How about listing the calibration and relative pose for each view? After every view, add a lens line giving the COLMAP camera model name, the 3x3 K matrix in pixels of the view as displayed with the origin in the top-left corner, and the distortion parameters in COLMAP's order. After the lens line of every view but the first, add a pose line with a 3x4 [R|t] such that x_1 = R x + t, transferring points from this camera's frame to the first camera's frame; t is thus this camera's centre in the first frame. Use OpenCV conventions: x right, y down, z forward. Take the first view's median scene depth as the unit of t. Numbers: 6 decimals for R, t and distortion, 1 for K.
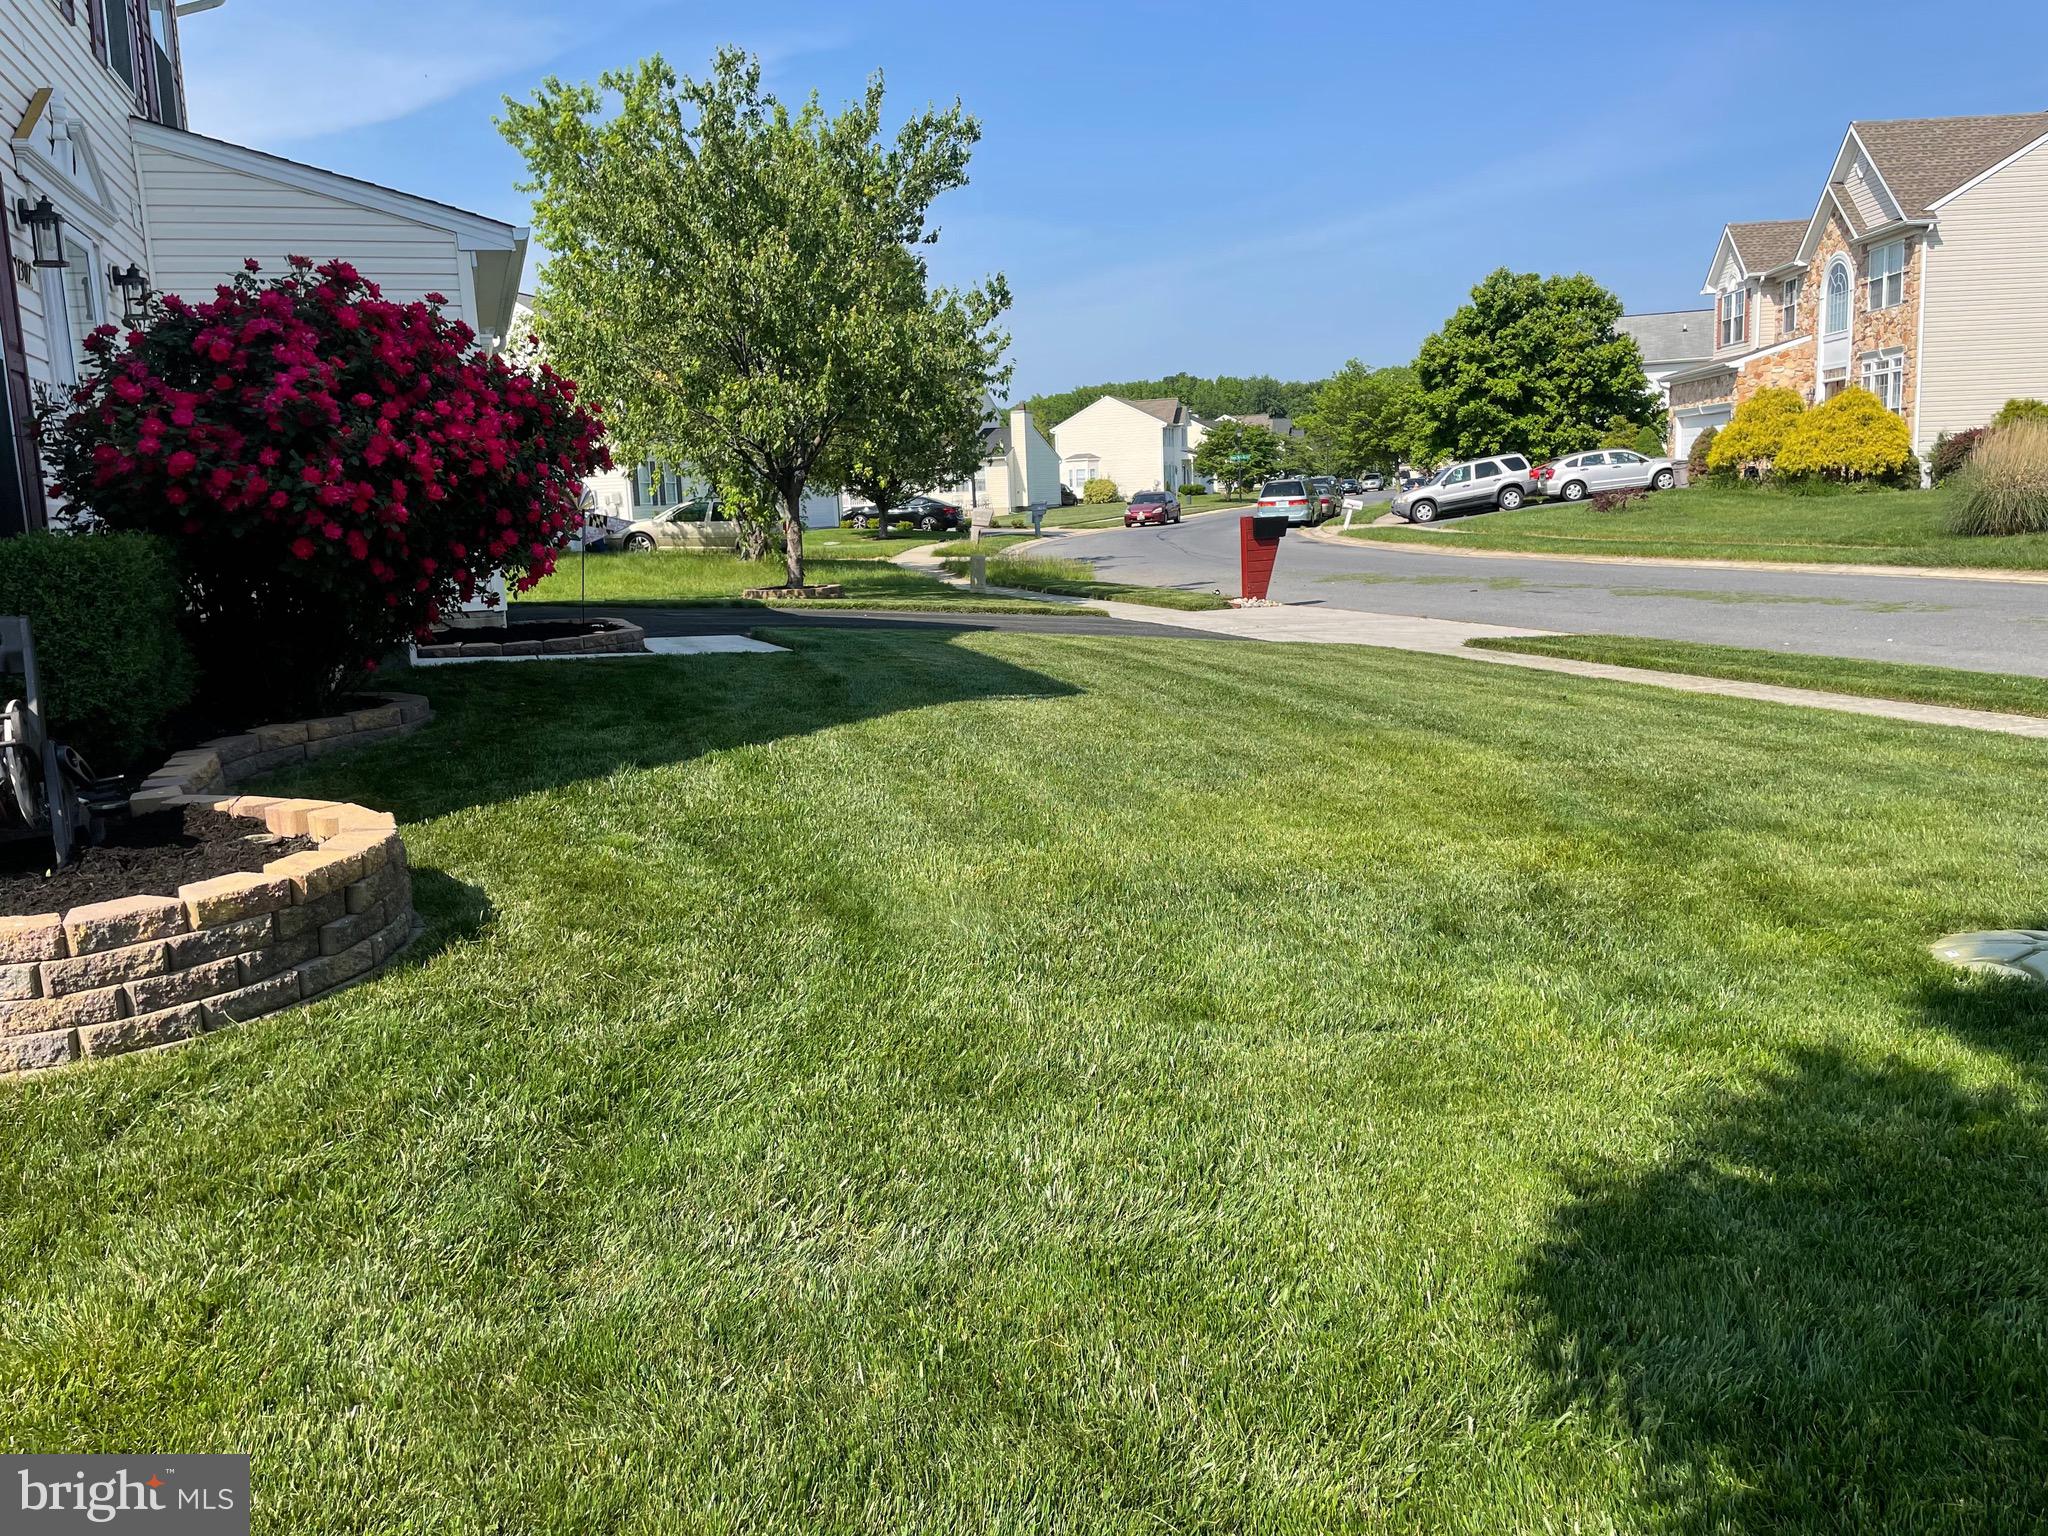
lens RADIAL K [[1608.8, 0, 1024.0], [0, 1608.8, 768.0], [0, 0, 1]] dist [0.029965, -0.134777]
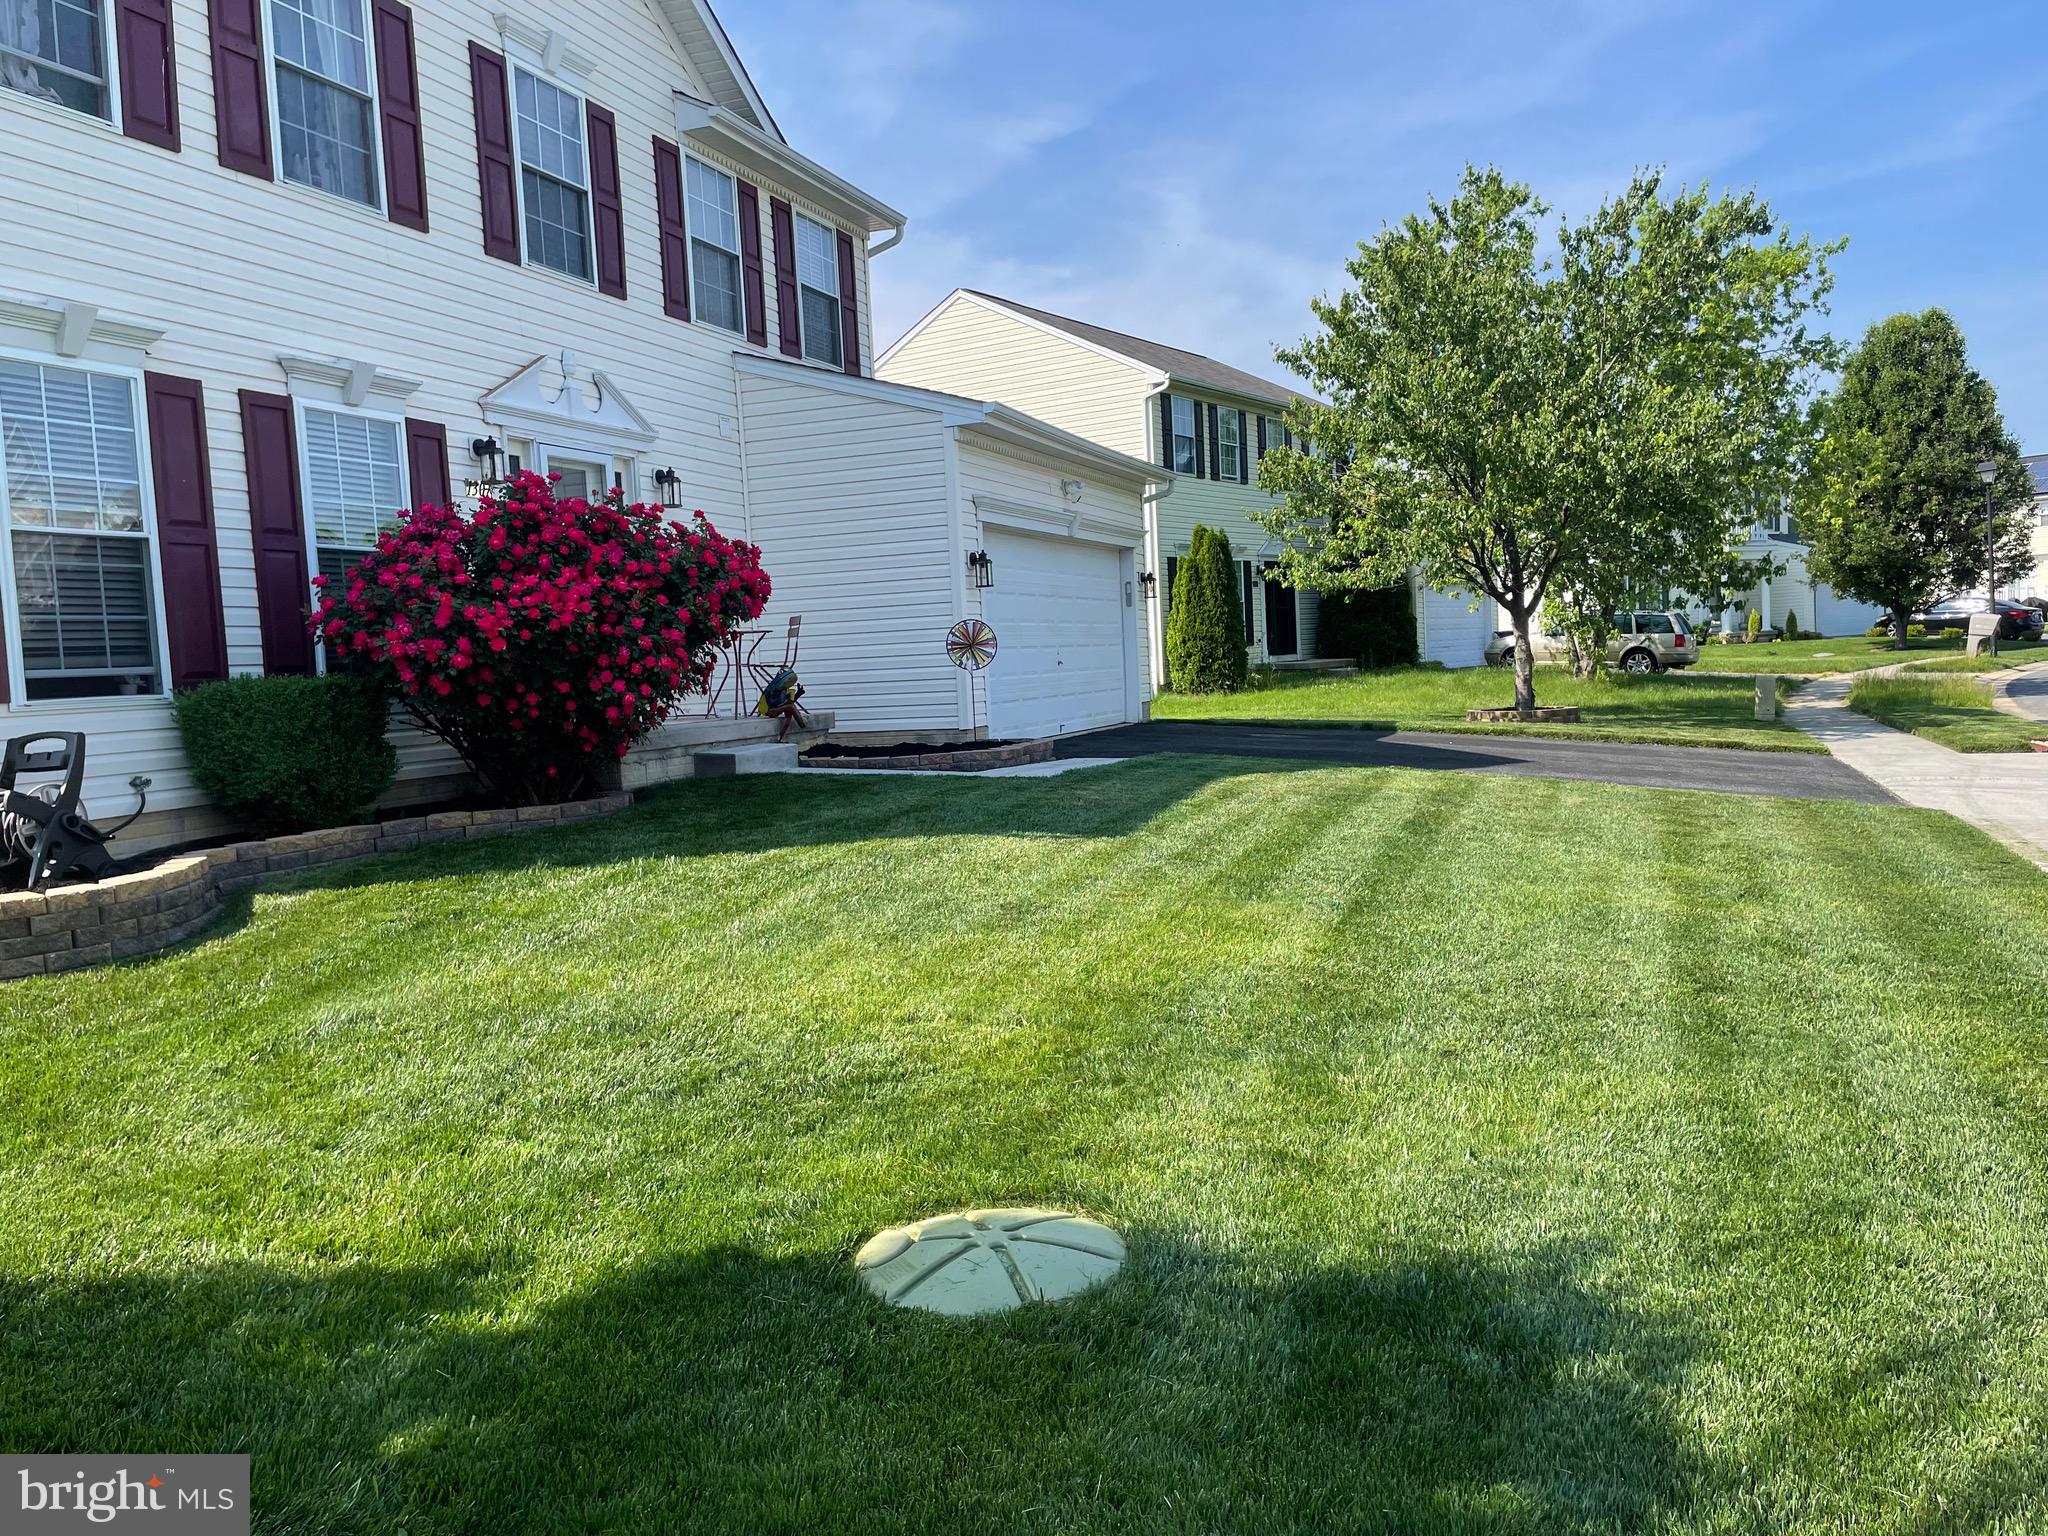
lens RADIAL K [[1608.8, 0, 1024.0], [0, 1608.8, 768.0], [0, 0, 1]] dist [0.029965, -0.134777]
pose [[0.785733, 0.057764, -0.615863, 0.803940], [-0.094743, 0.995121, -0.027539, -0.076697], [0.611268, 0.079987, 0.787372, 0.232588]]
